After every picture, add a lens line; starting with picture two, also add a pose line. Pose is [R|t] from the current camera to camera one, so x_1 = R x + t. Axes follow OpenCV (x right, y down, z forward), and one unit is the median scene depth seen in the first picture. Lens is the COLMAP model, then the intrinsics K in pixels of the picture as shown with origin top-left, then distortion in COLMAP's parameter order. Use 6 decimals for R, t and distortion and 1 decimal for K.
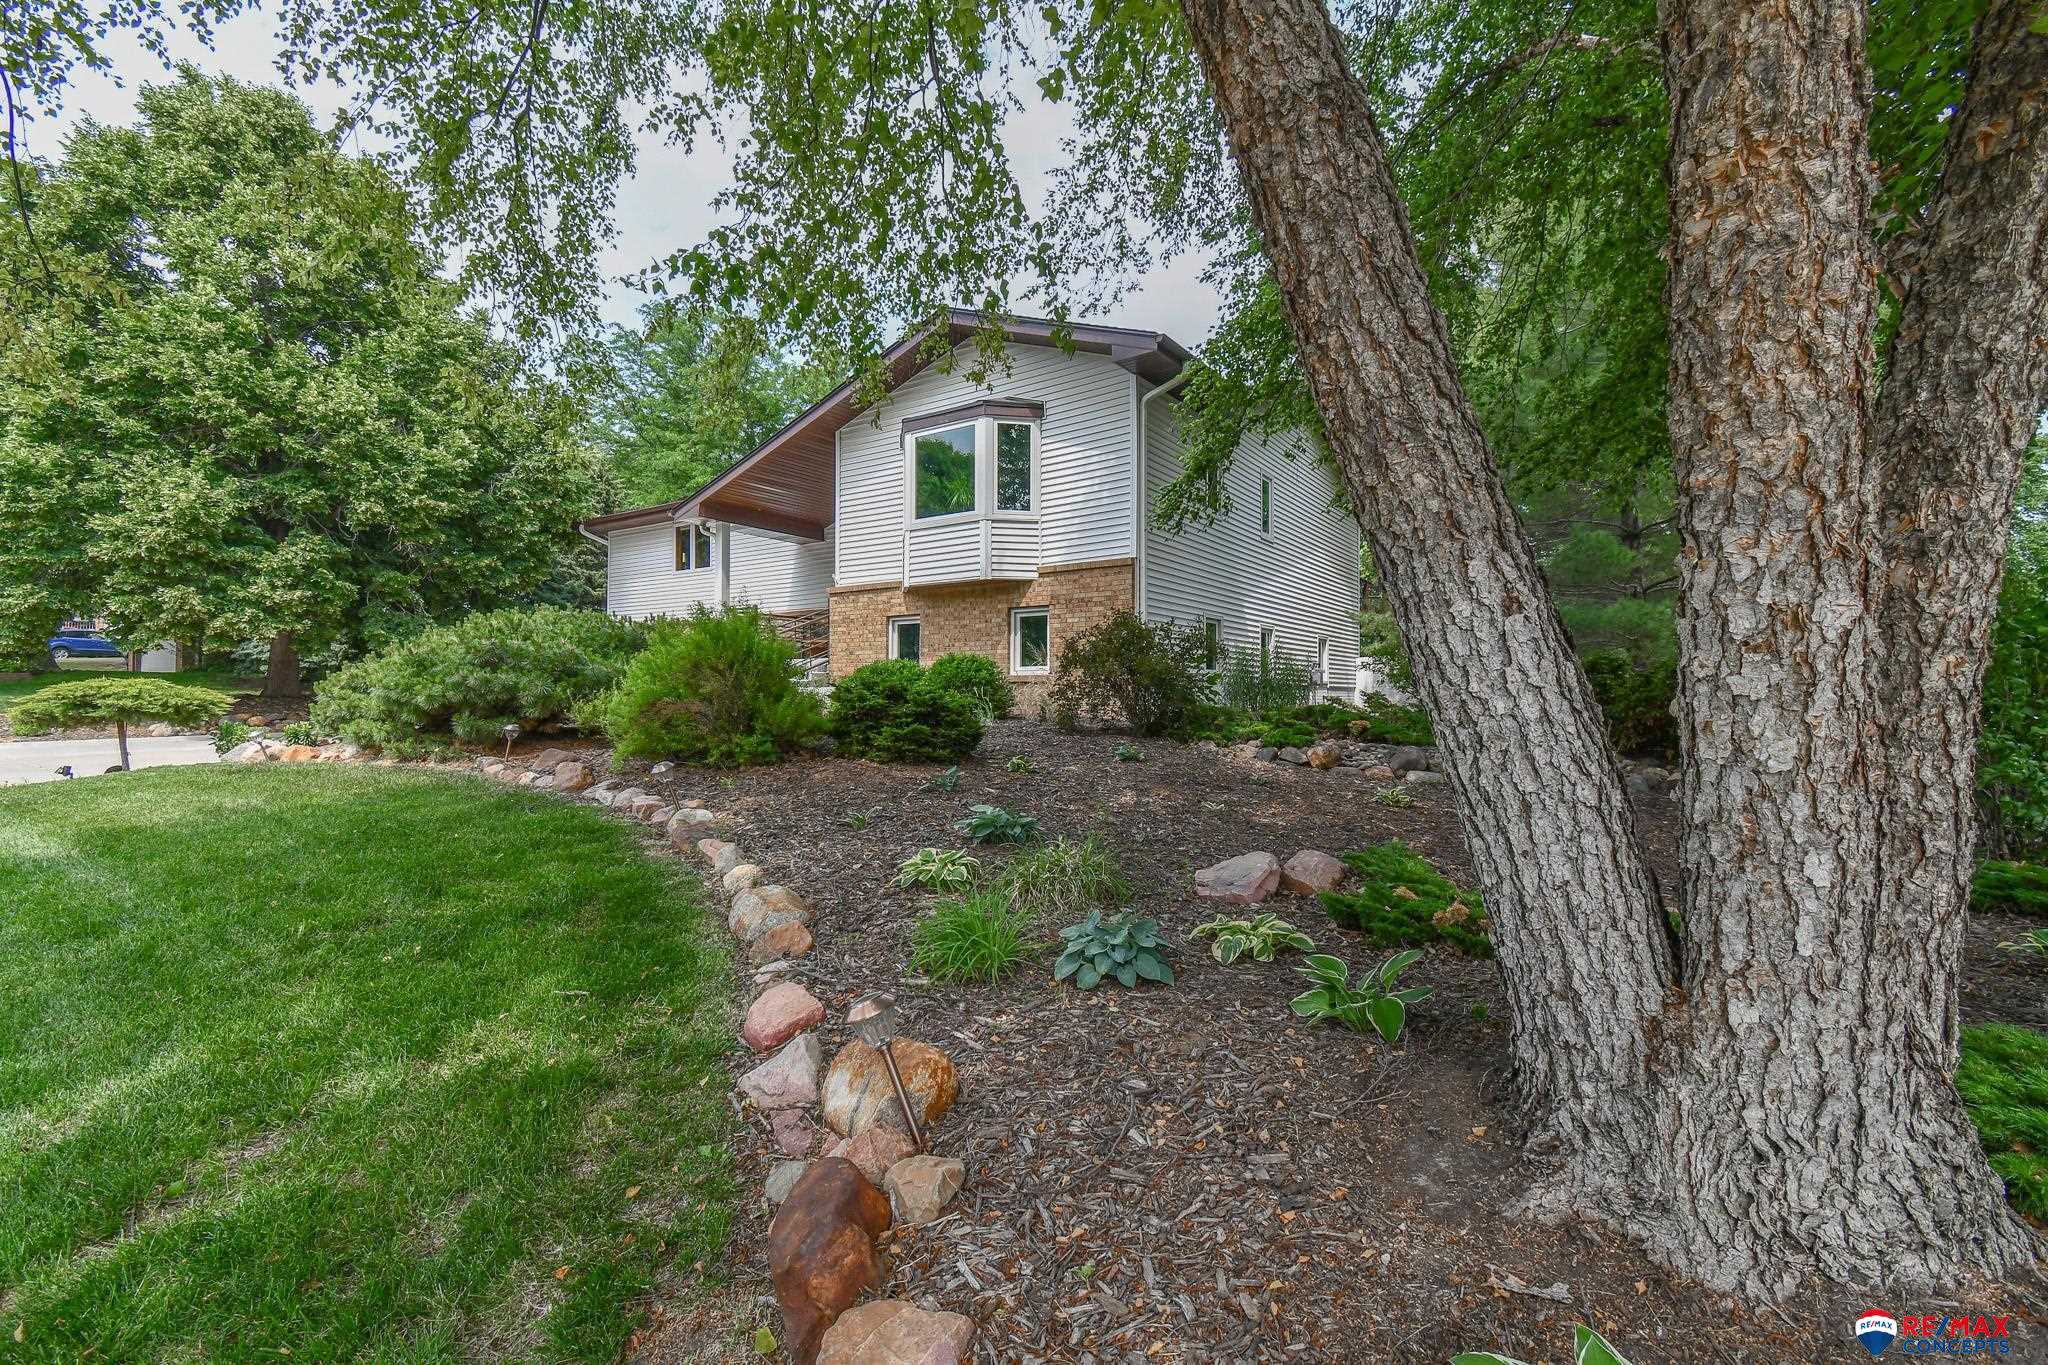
lens RADIAL K [[876.8, 0, 1063.7], [0, 876.8, 699.1], [0, 0, 1]] dist [0.002185, -0.001096]
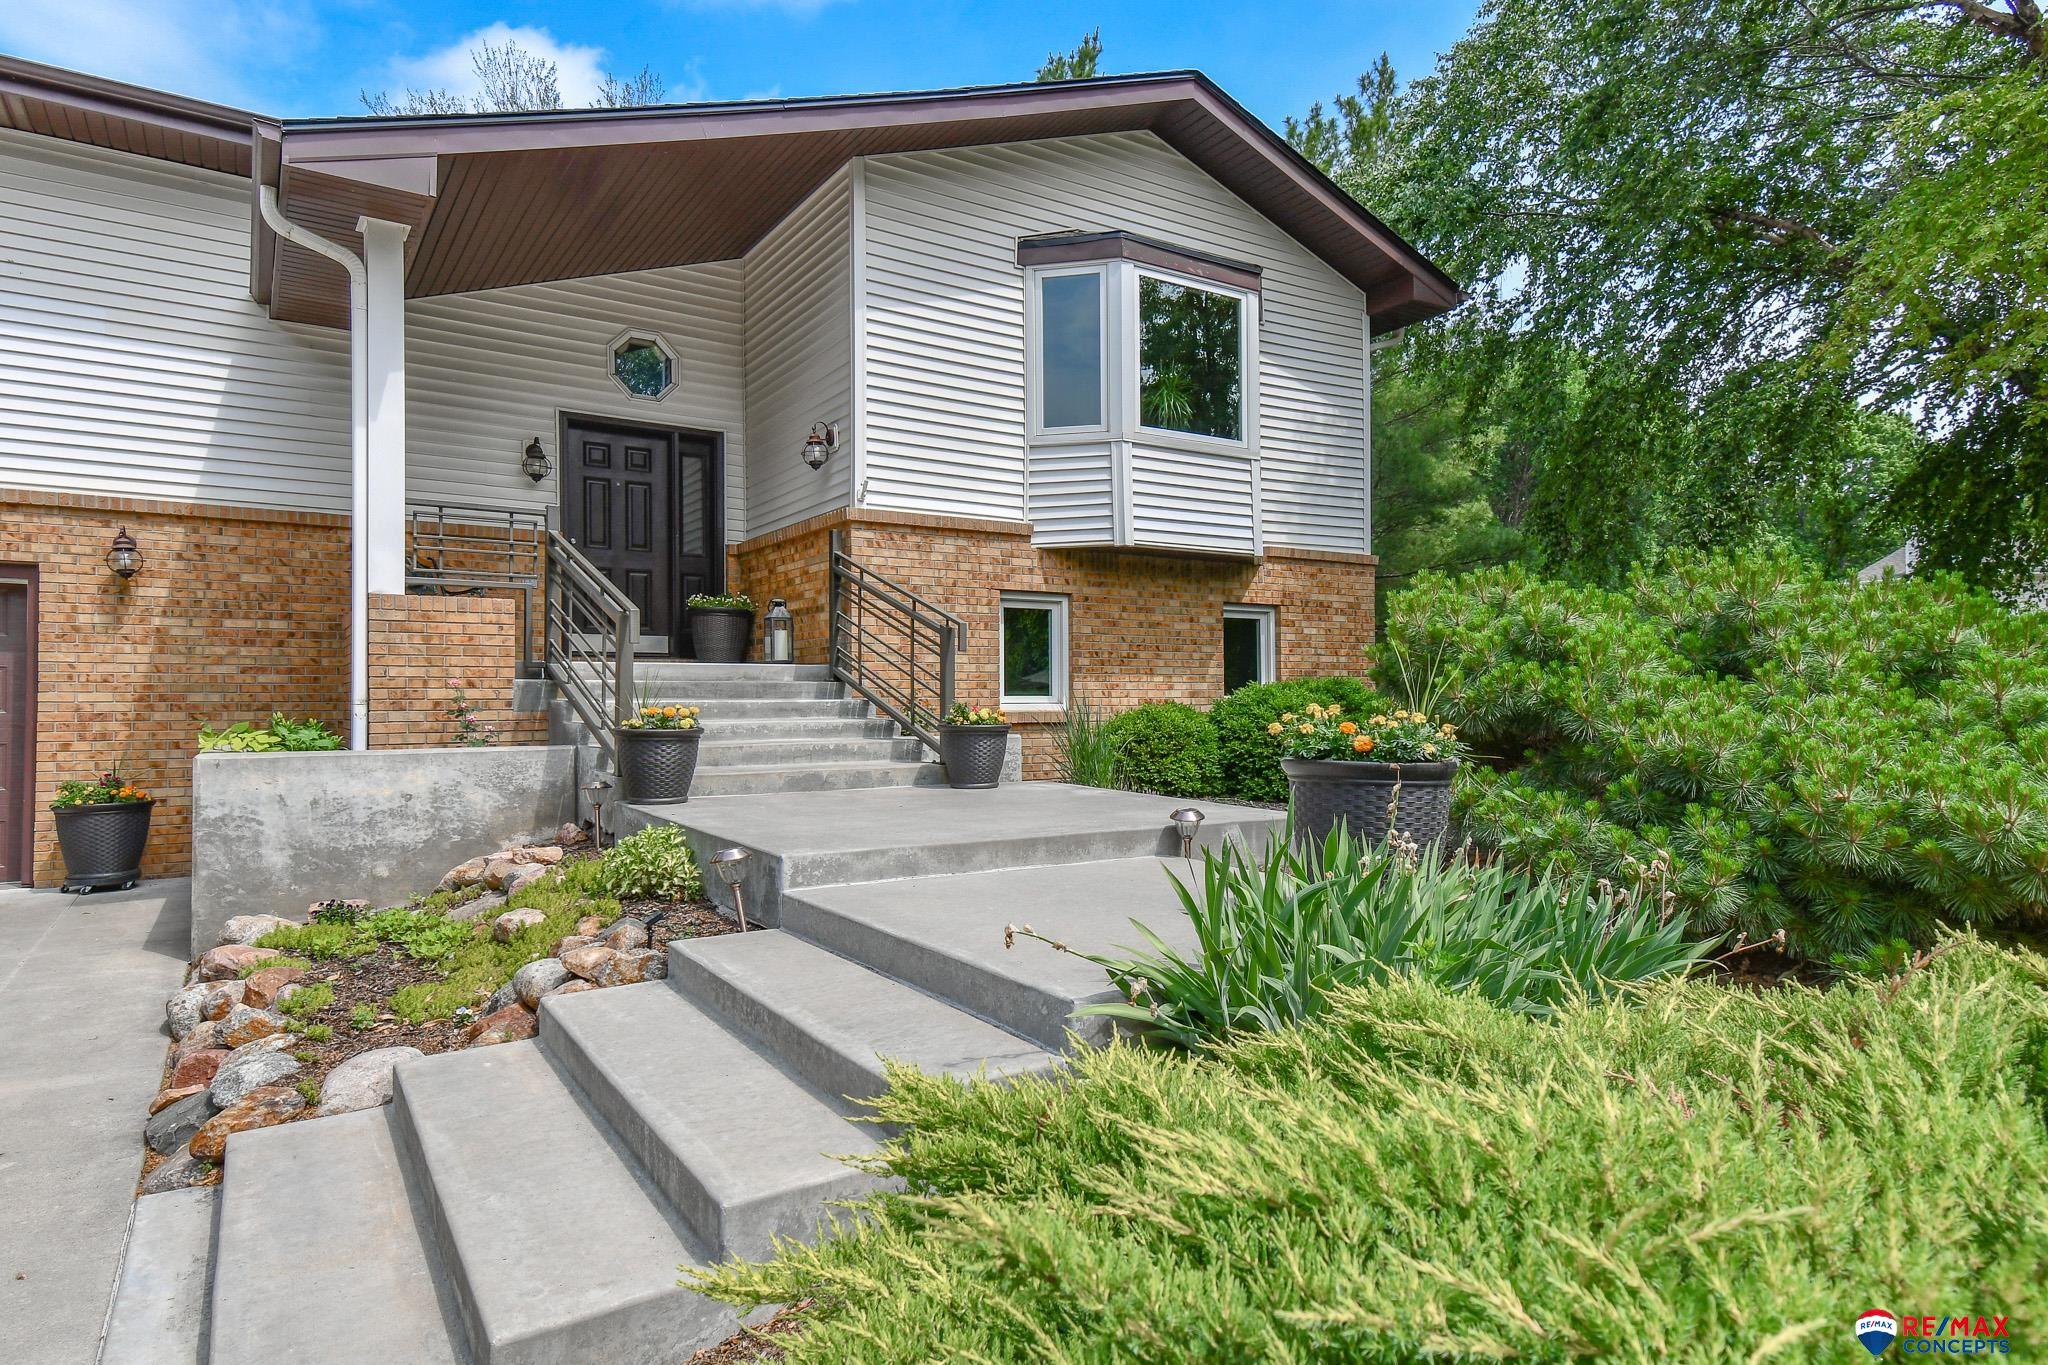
lens RADIAL K [[1160.6, 0, 1019.8], [0, 1160.6, 692.1], [0, 0, 1]] dist [0.046179, -0.006225]
pose [[0.412546, 0.008828, 0.910894, -0.713291], [0.006732, 0.999896, -0.012740, -0.023919], [-0.910912, 0.011388, 0.412444, 0.634838]]
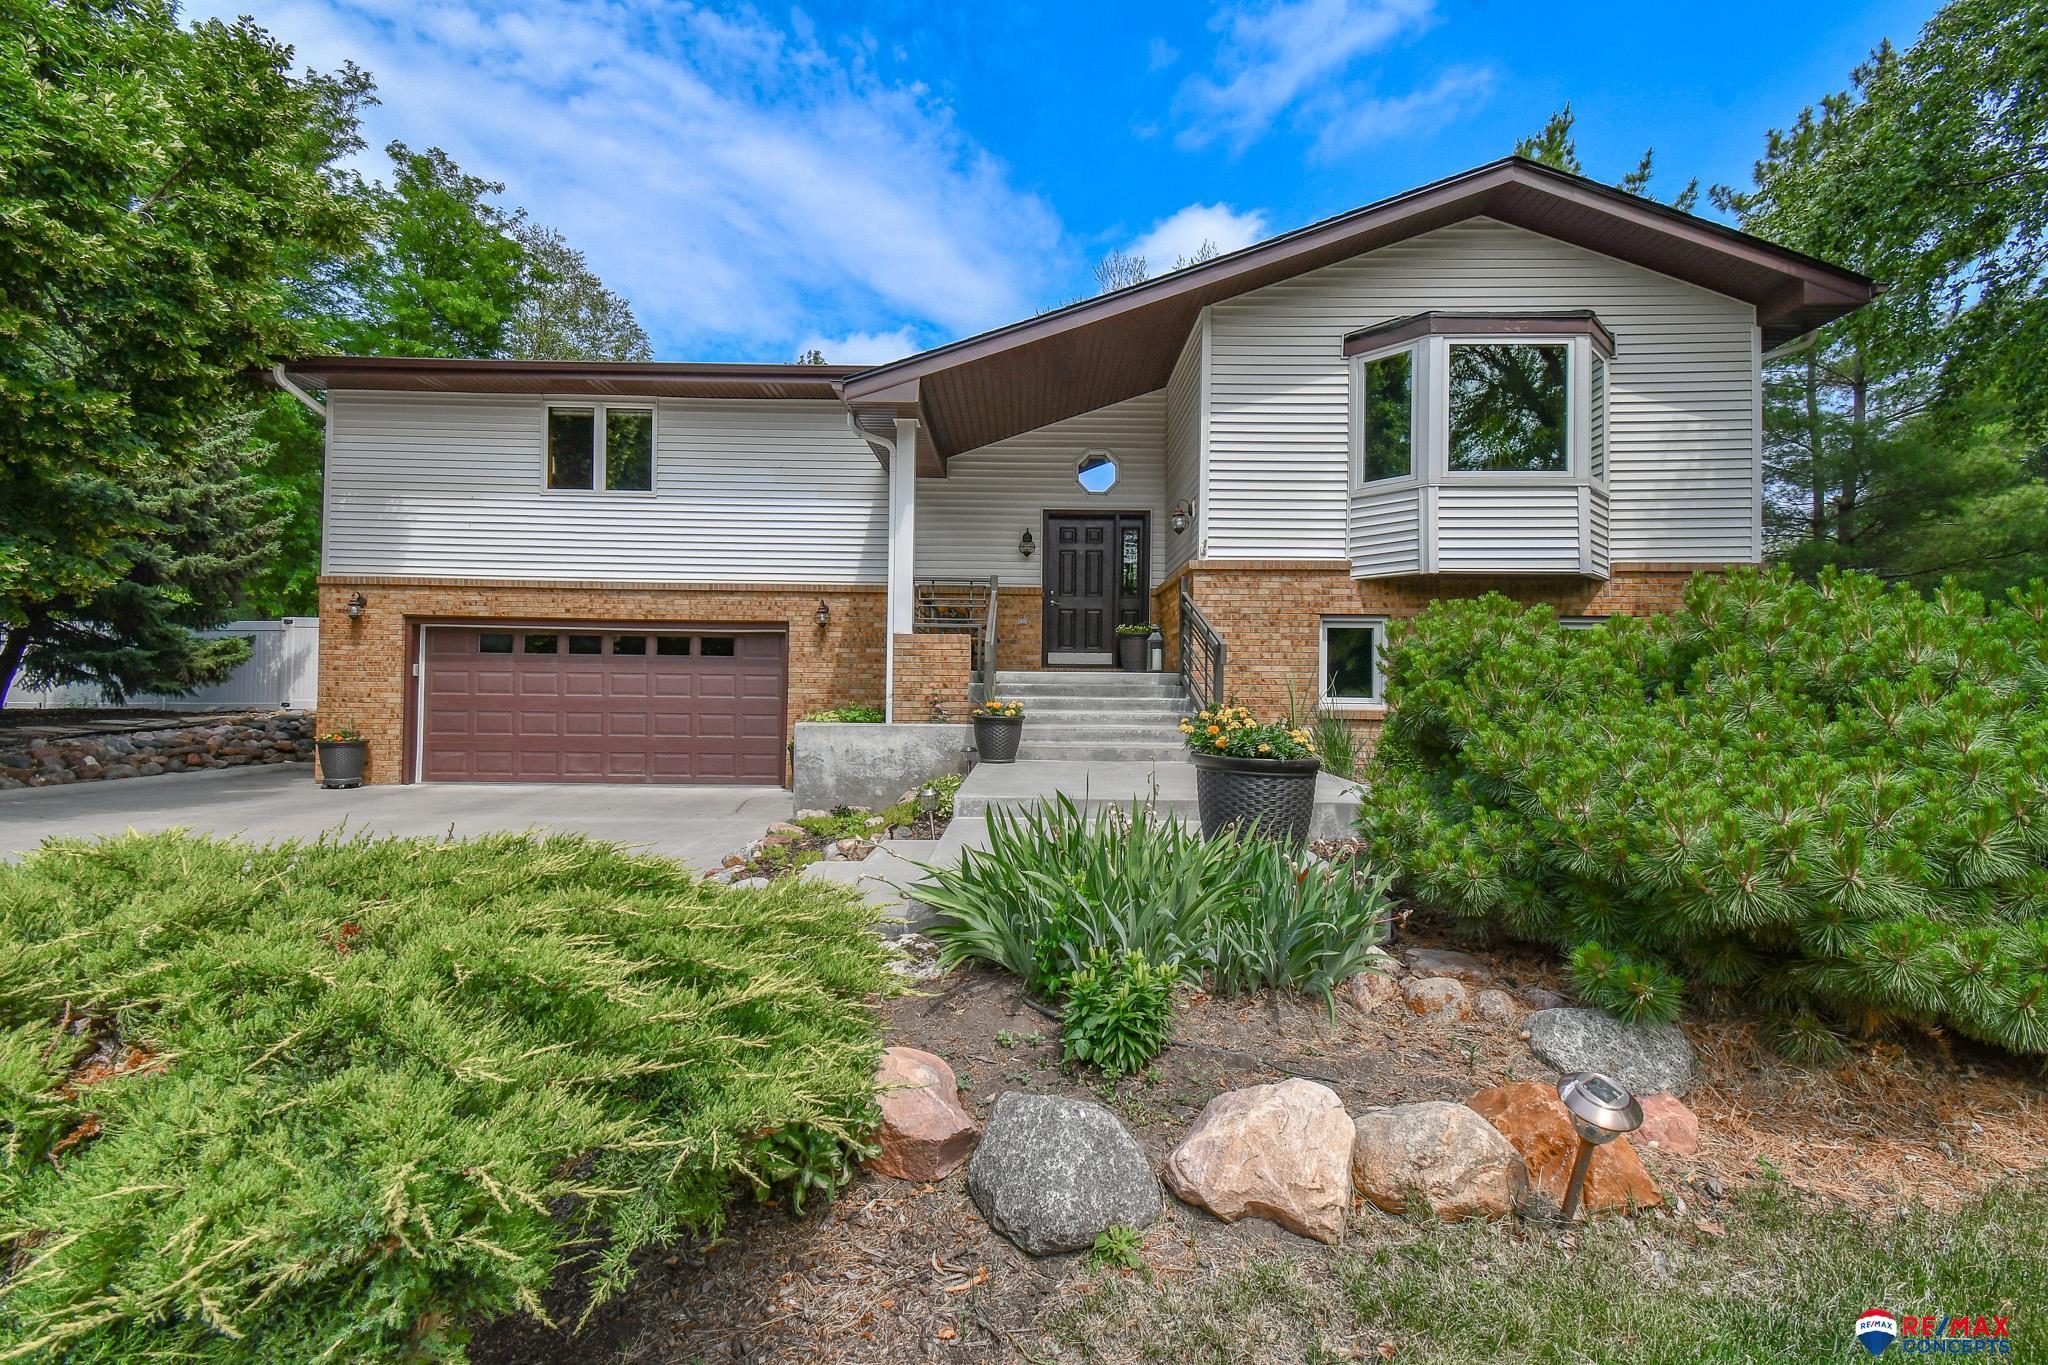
lens RADIAL K [[883.7, 0, 1033.3], [0, 883.7, 689.8], [0, 0, 1]] dist [0.032995, -0.018123]
pose [[0.842513, 0.014517, 0.538481, -0.646576], [-0.011480, 0.999894, -0.008996, -0.027220], [-0.538554, 0.001398, 0.842590, 0.501831]]
